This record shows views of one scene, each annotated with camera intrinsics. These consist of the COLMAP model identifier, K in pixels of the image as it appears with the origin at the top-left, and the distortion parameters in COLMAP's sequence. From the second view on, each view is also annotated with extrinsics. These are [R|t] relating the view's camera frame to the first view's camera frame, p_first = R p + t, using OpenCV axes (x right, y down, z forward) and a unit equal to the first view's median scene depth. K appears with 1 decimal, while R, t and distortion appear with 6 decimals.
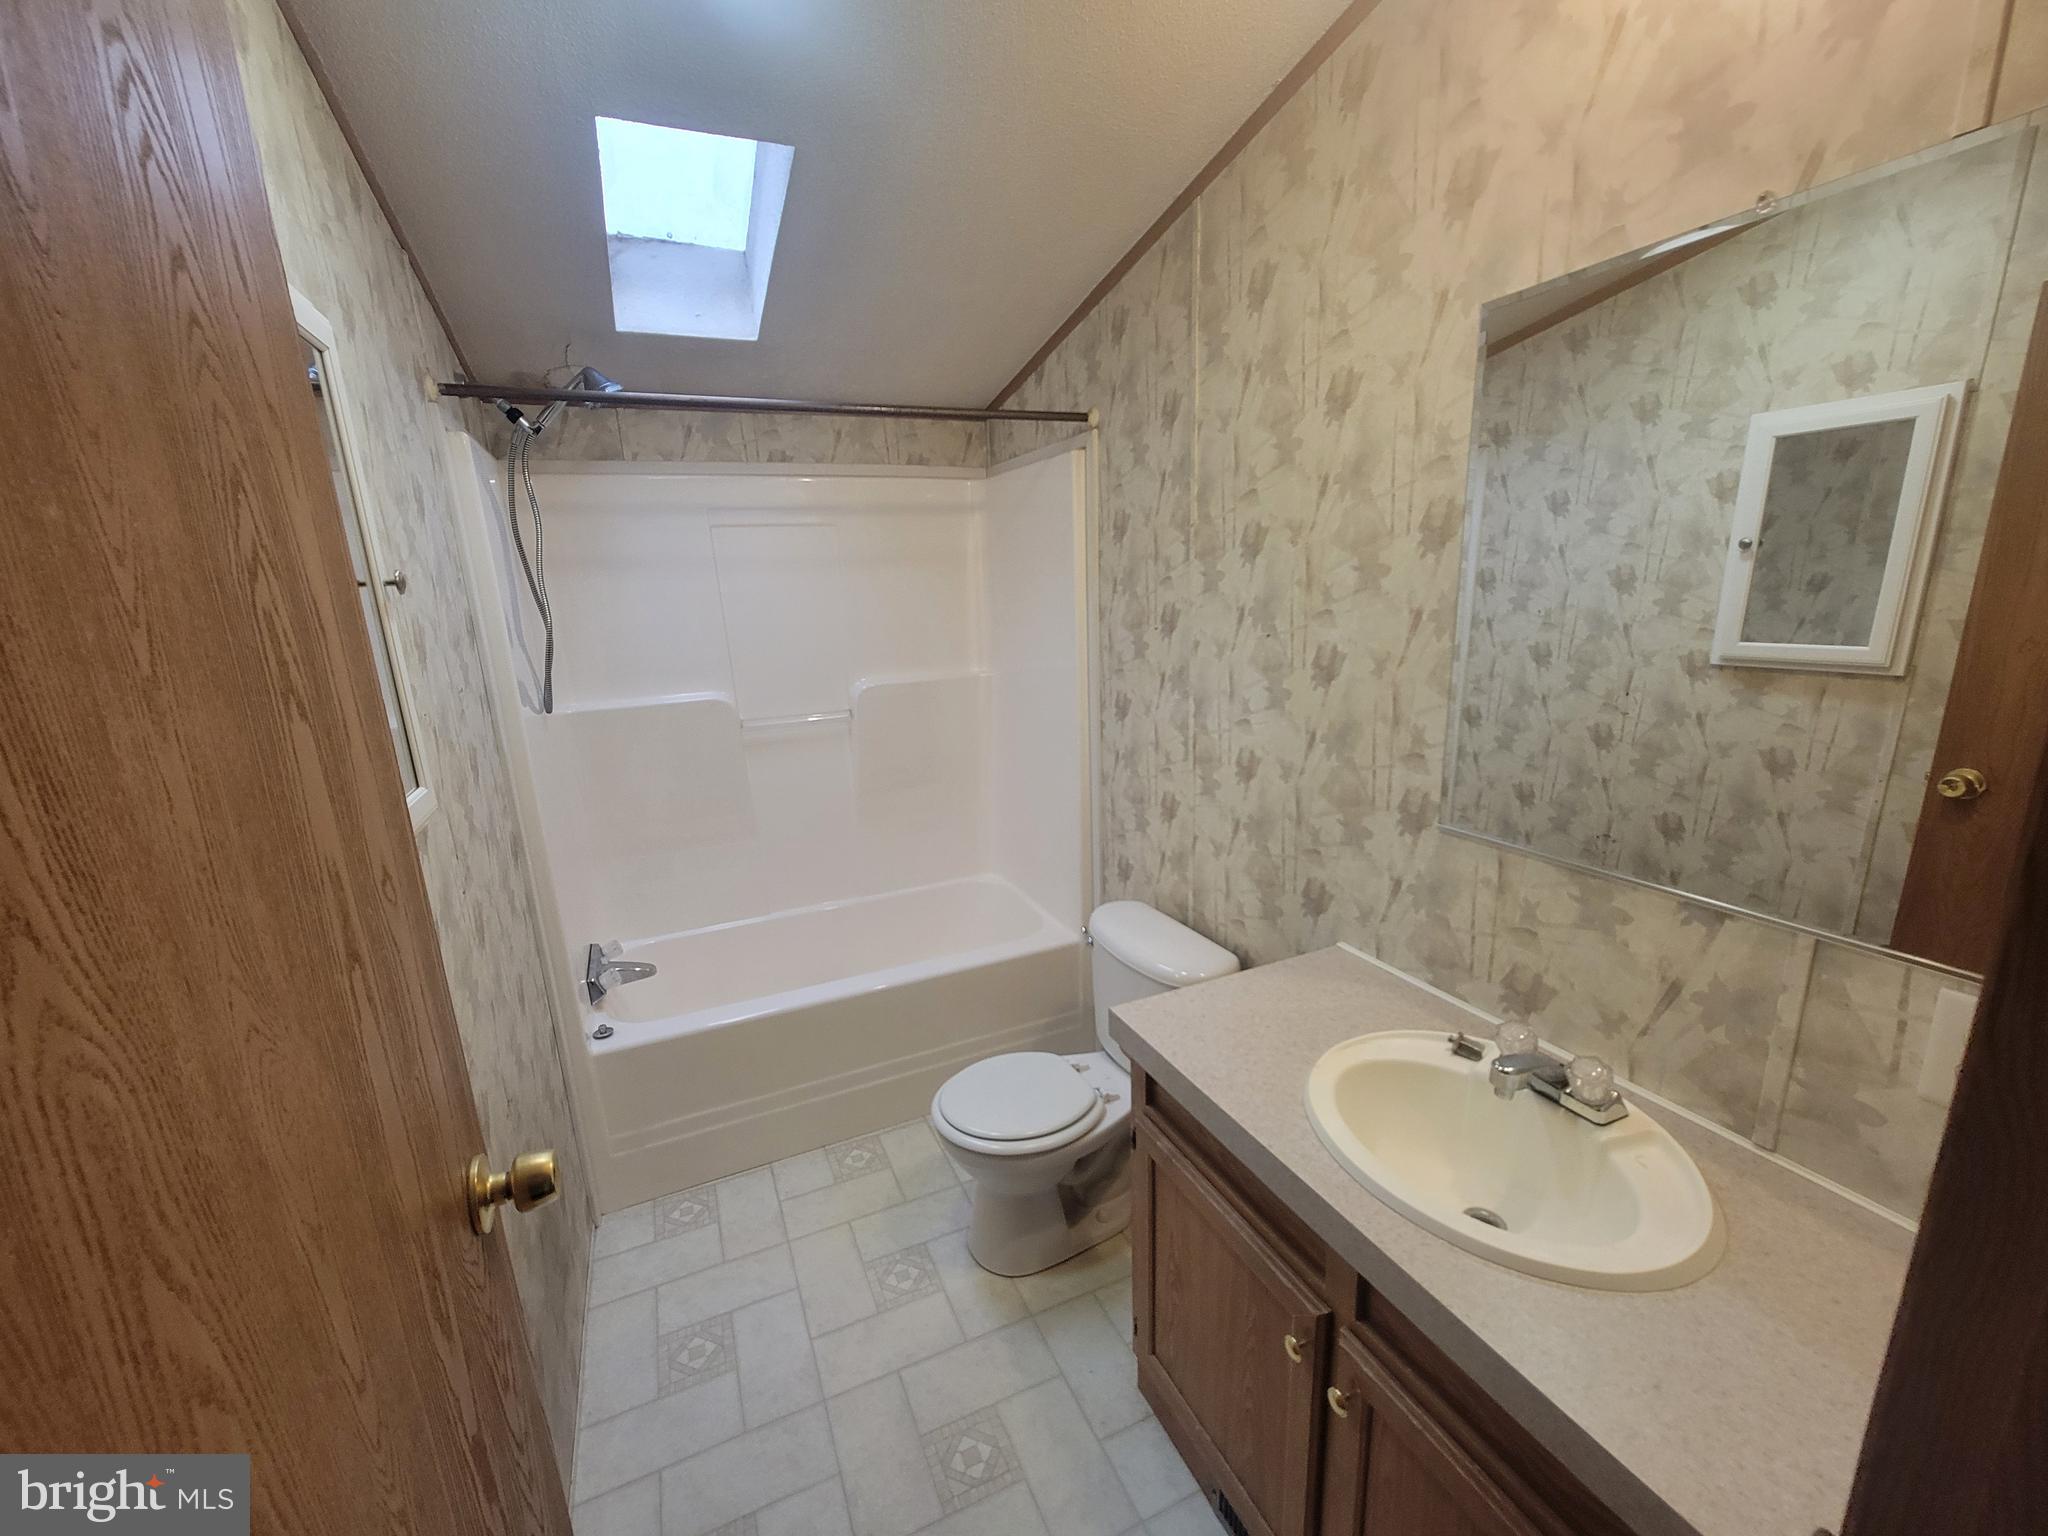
lens RADIAL K [[832.5, 0, 1025.1], [0, 832.5, 785.5], [0, 0, 1]] dist [-0.001808, 0.002743]
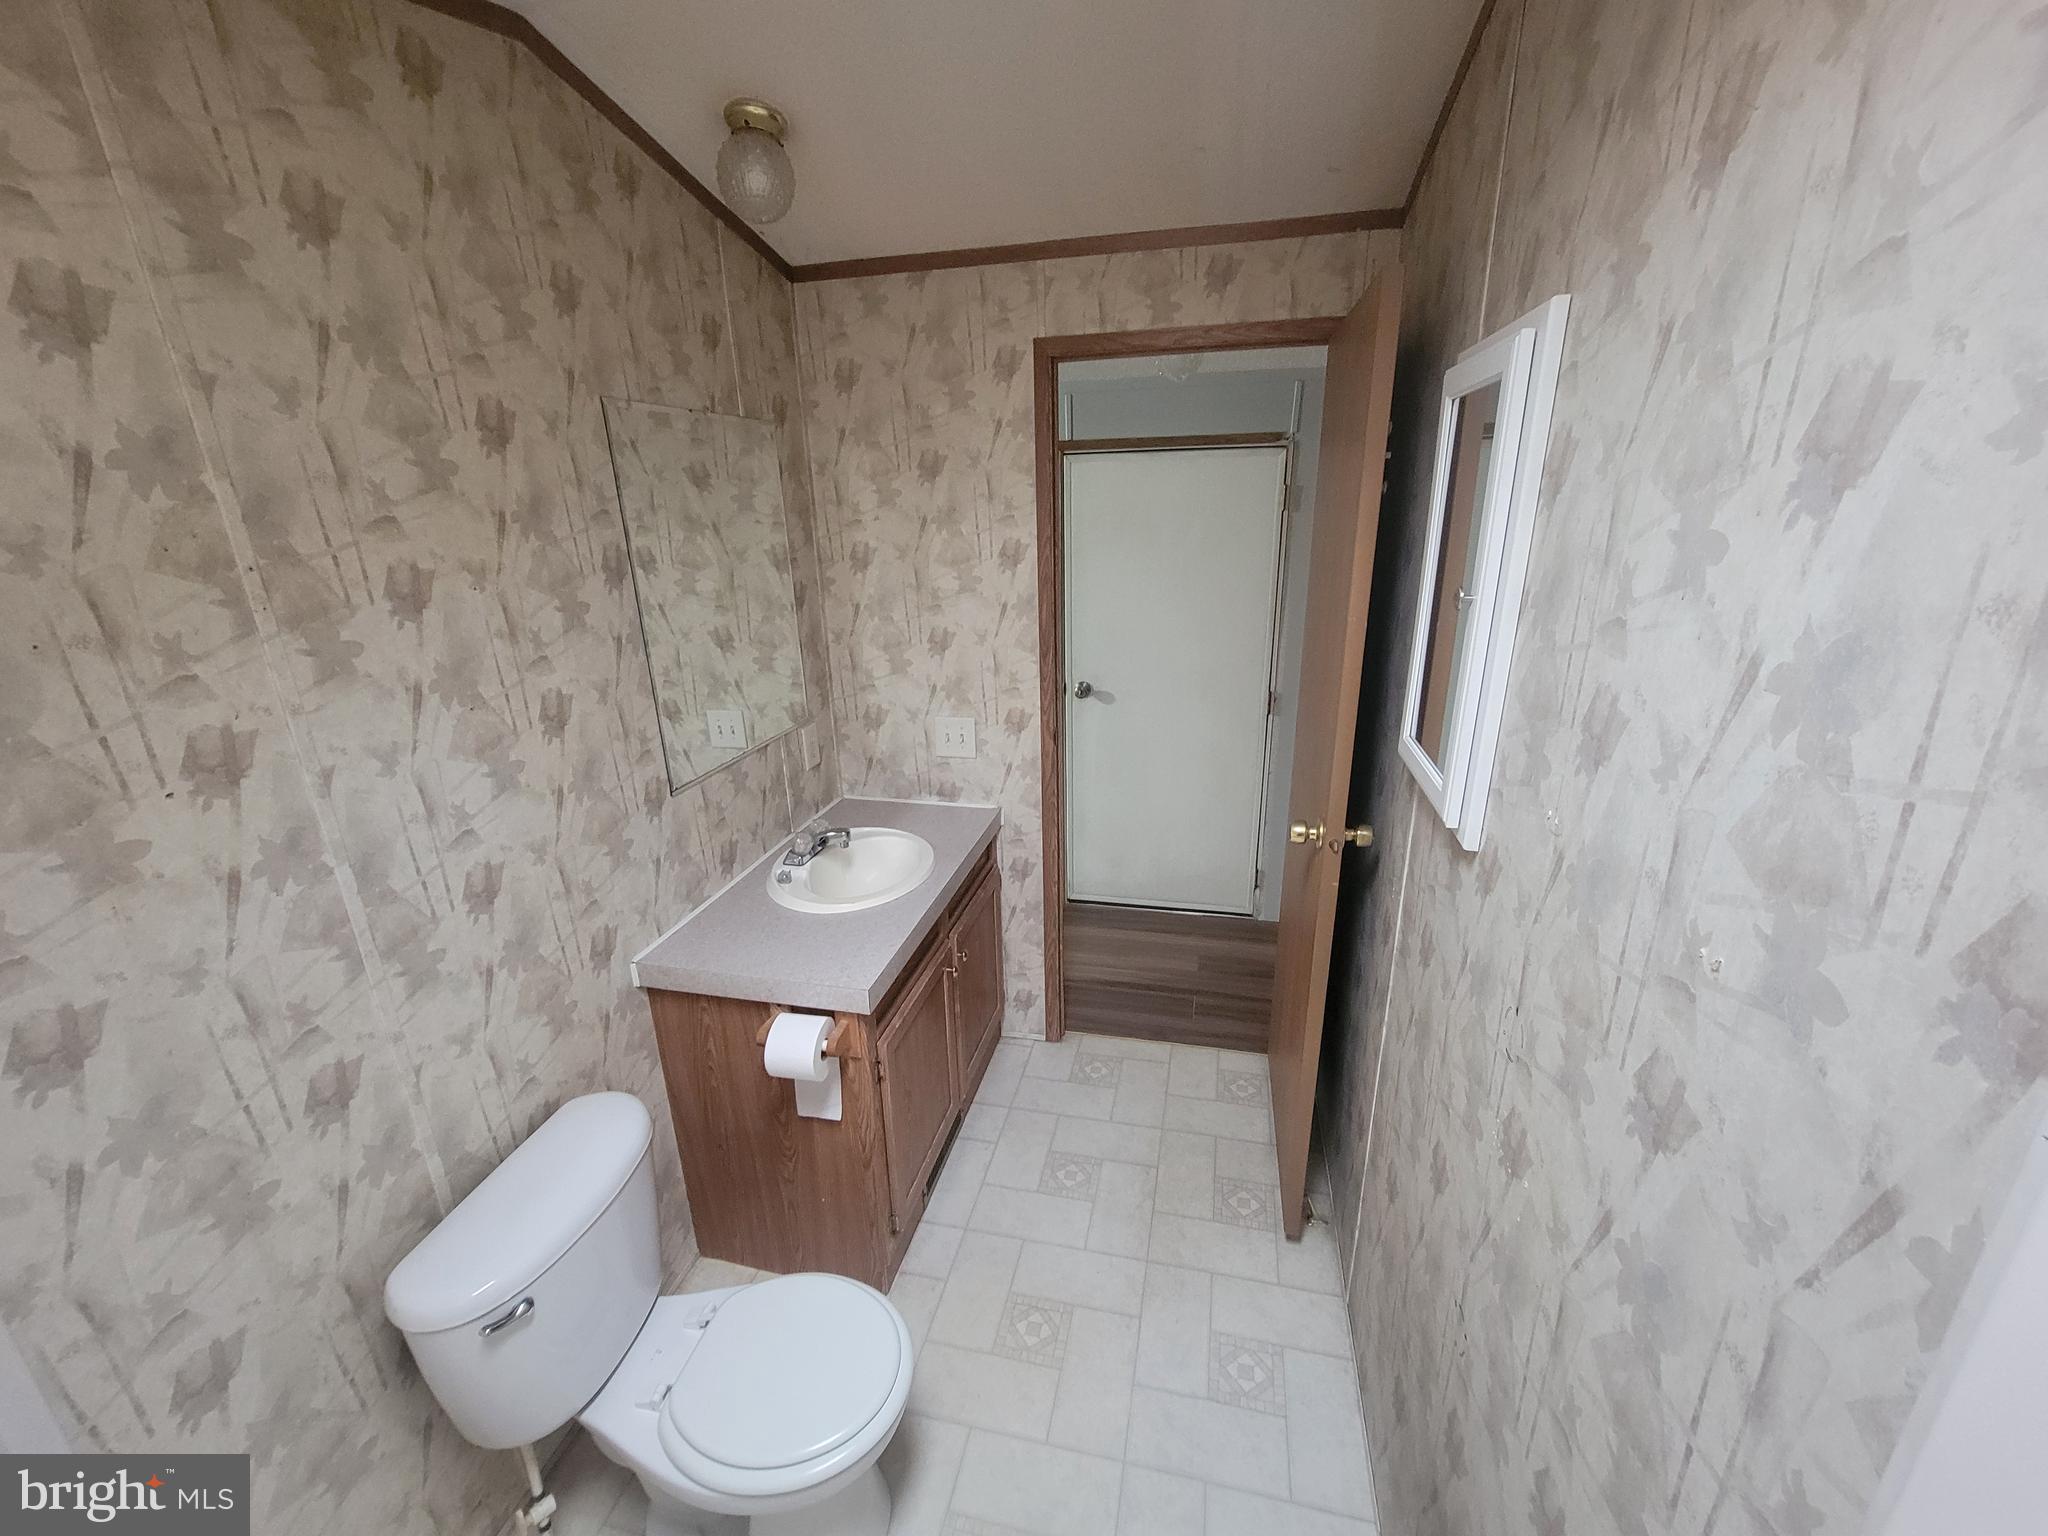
lens RADIAL K [[832.5, 0, 1025.1], [0, 832.5, 785.5], [0, 0, 1]] dist [-0.001808, 0.002743]
pose [[-0.790075, -0.141484, 0.596459, -0.598063], [0.203062, 0.857662, 0.472421, -0.389814], [-0.578401, 0.494366, -0.648887, 1.273257]]
